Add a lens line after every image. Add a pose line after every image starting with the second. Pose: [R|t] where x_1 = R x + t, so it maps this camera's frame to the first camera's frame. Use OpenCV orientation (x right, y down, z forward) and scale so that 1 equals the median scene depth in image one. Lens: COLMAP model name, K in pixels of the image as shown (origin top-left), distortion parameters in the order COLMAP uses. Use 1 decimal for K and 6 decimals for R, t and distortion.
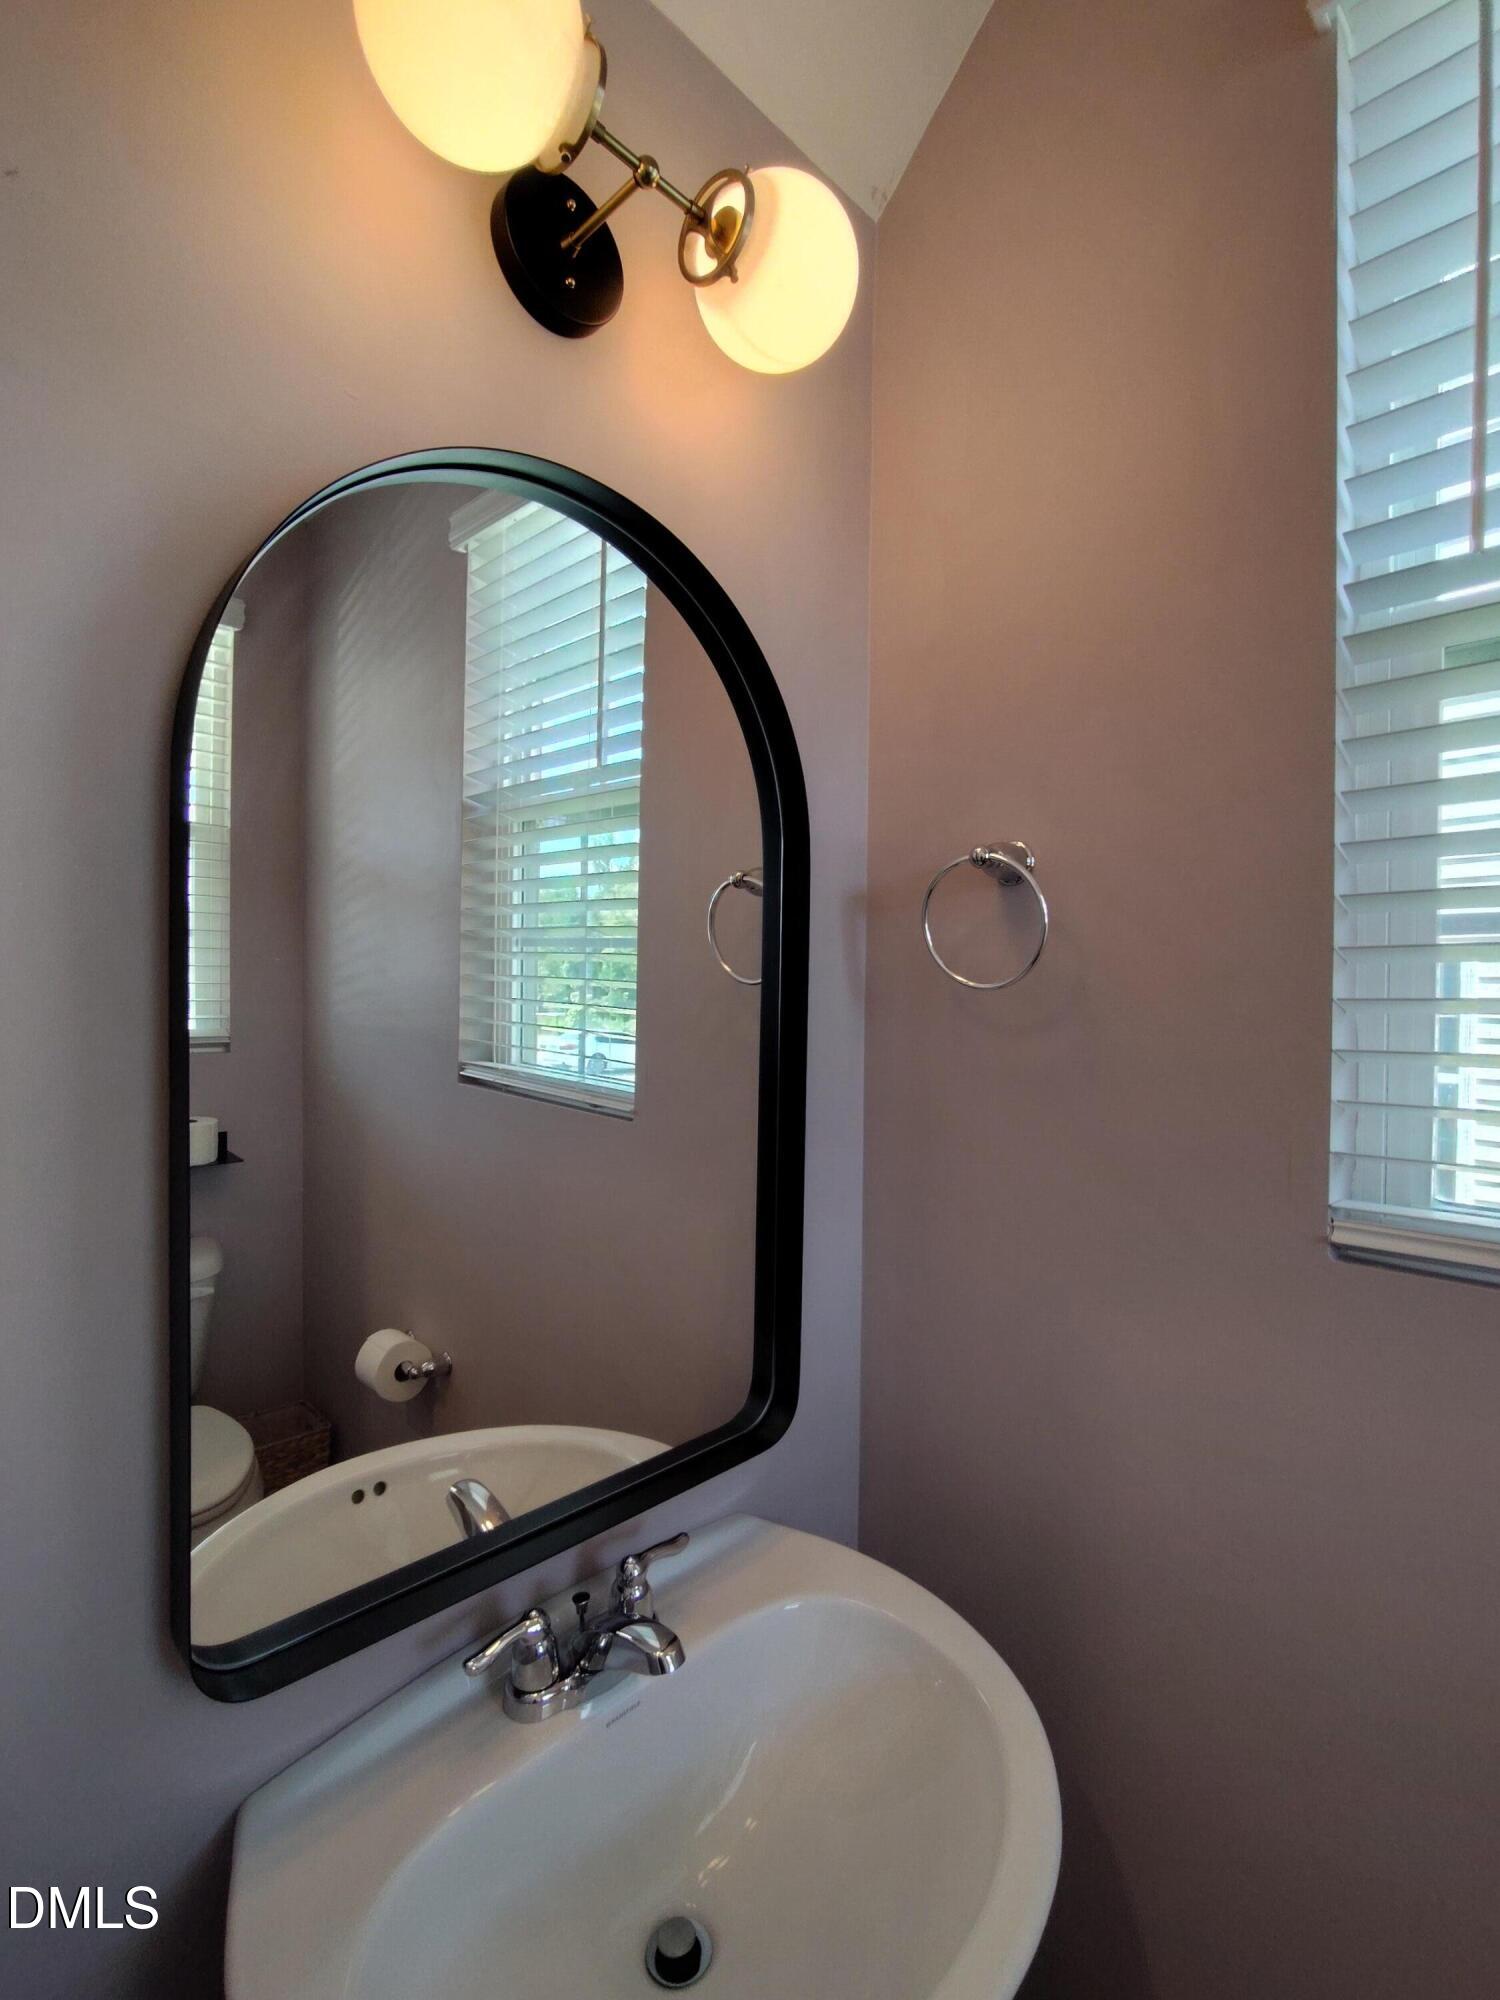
lens RADIAL K [[916.2, 0, 720.5], [0, 916.2, 998.8], [0, 0, 1]] dist [-0.029254, 0.023144]
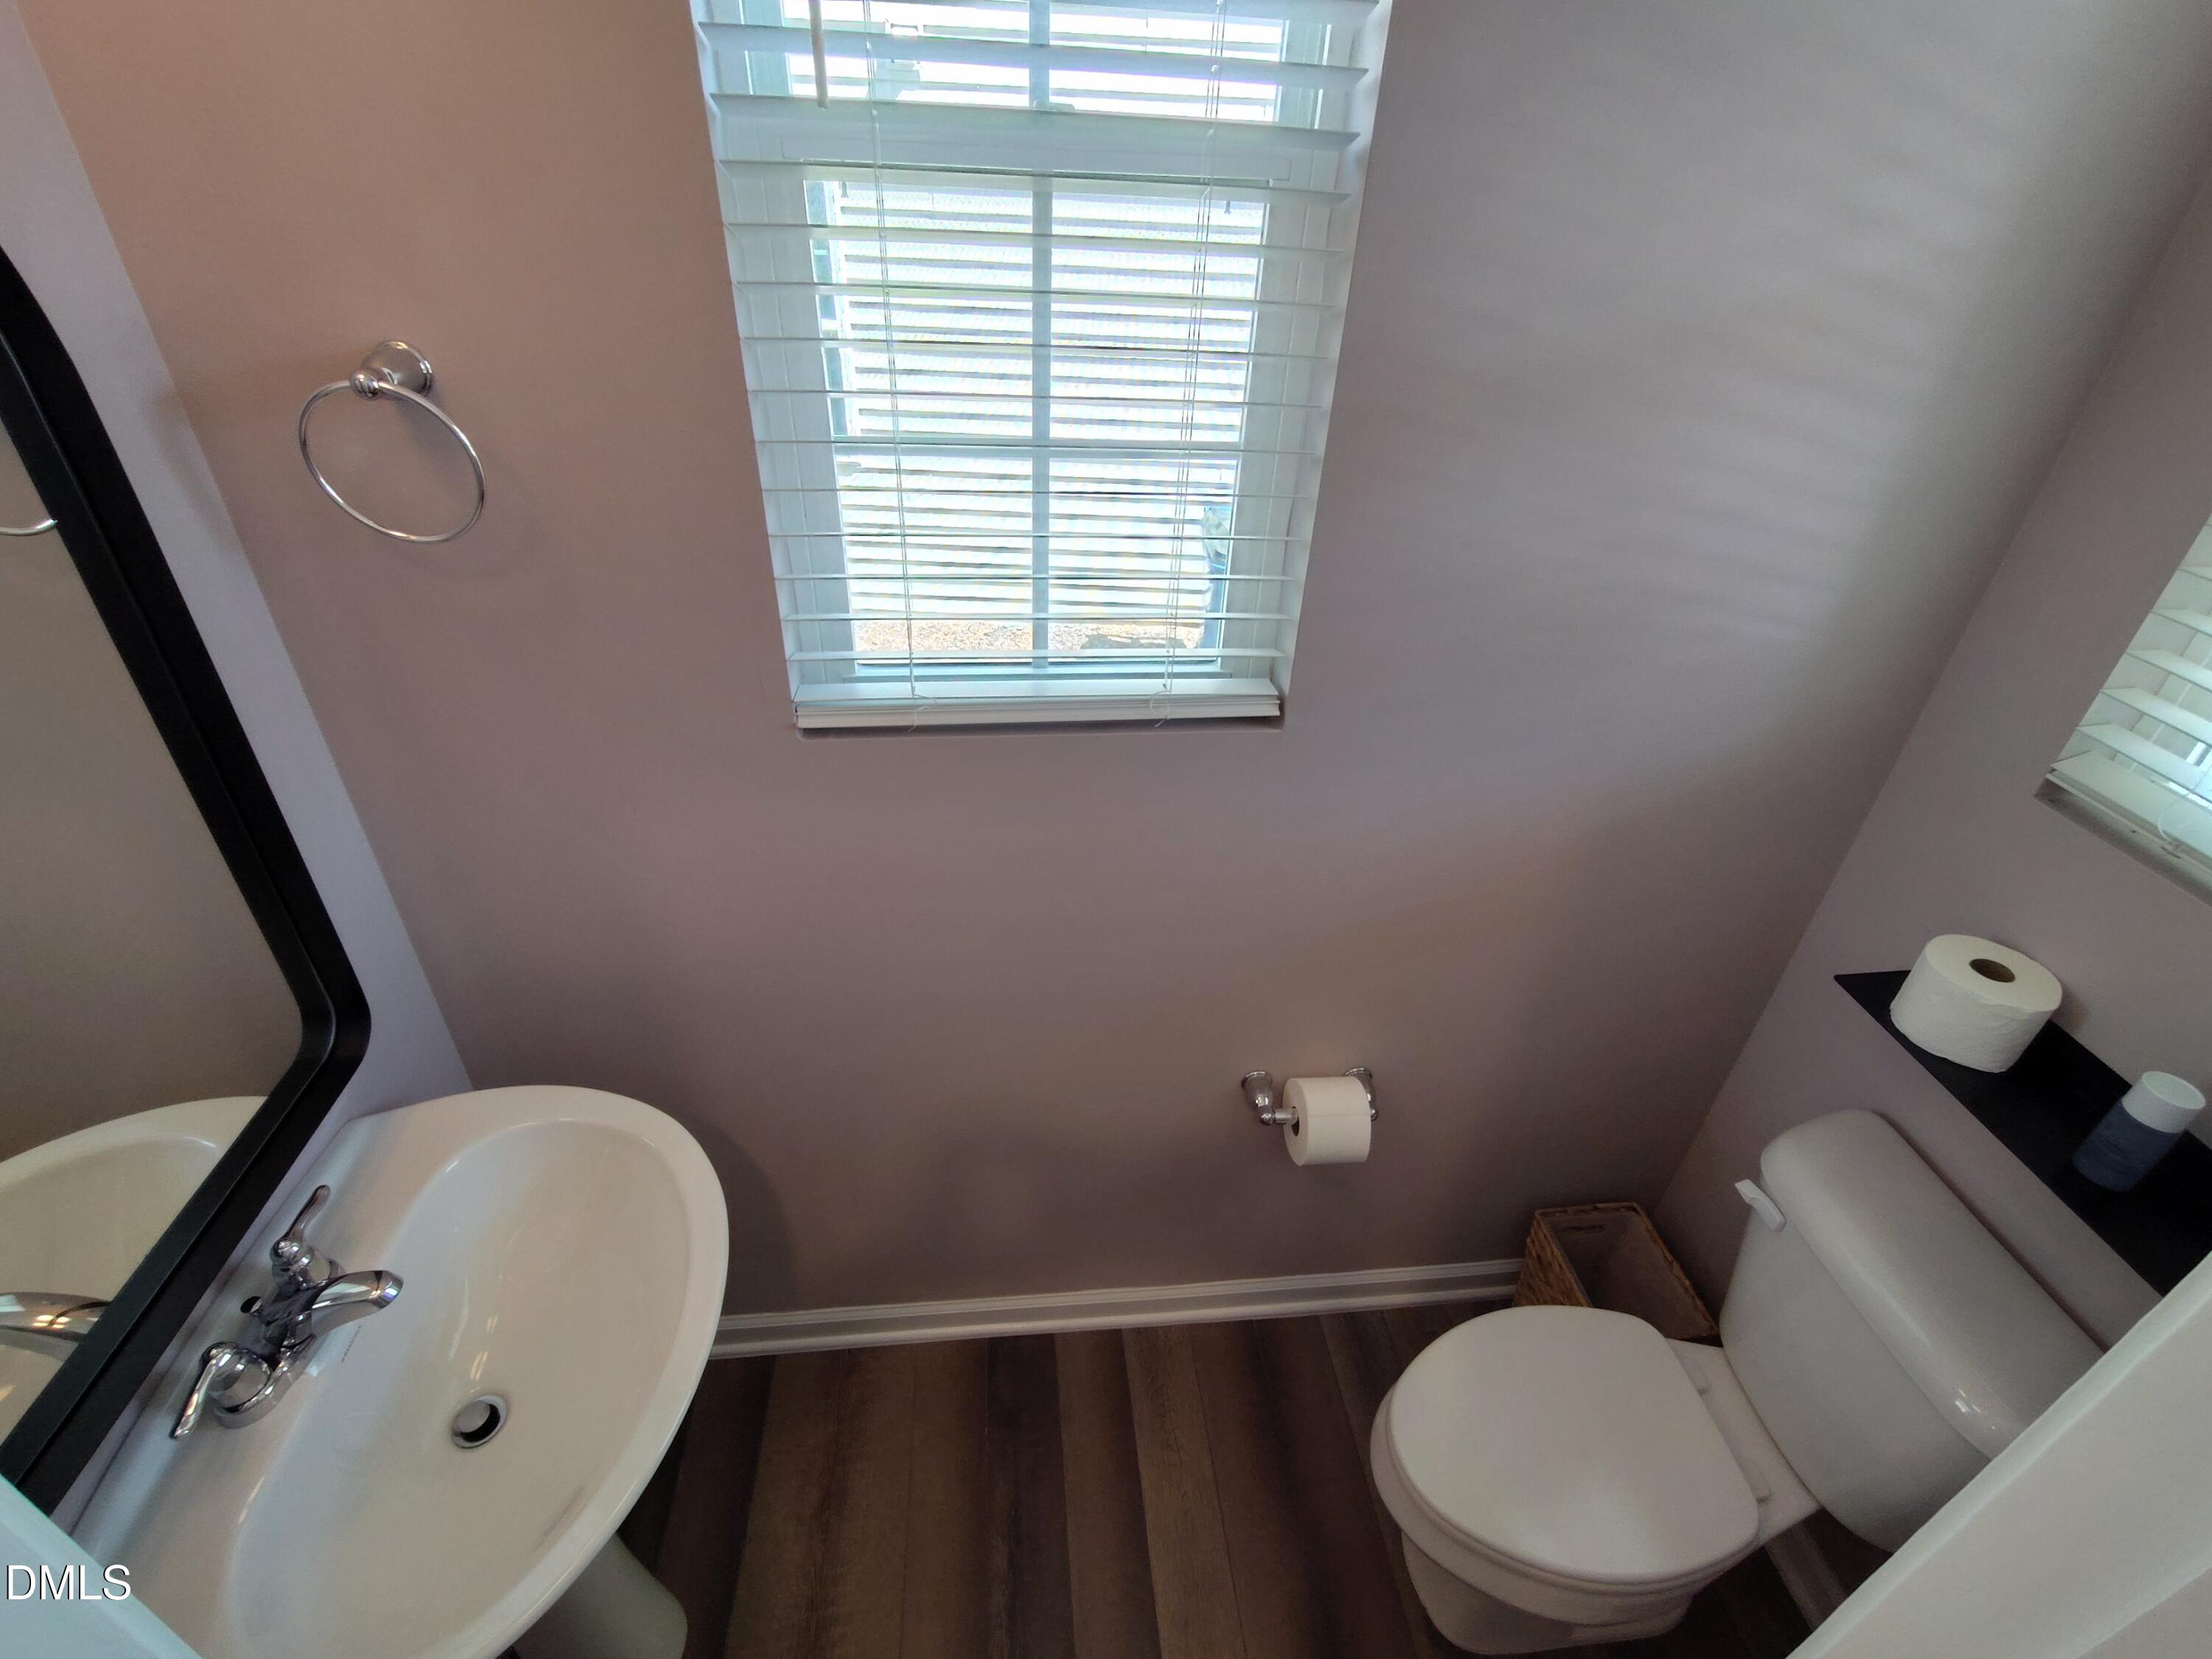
lens RADIAL K [[999.5, 0, 1106.0], [0, 999.5, 829.5], [0, 0, 1]] dist [-0.009854, -0.000470]
pose [[0.607911, -0.409243, 0.680415, -0.084807], [-0.016042, 0.850435, 0.525835, -0.312241], [-0.793843, -0.330576, 0.510424, -0.117648]]
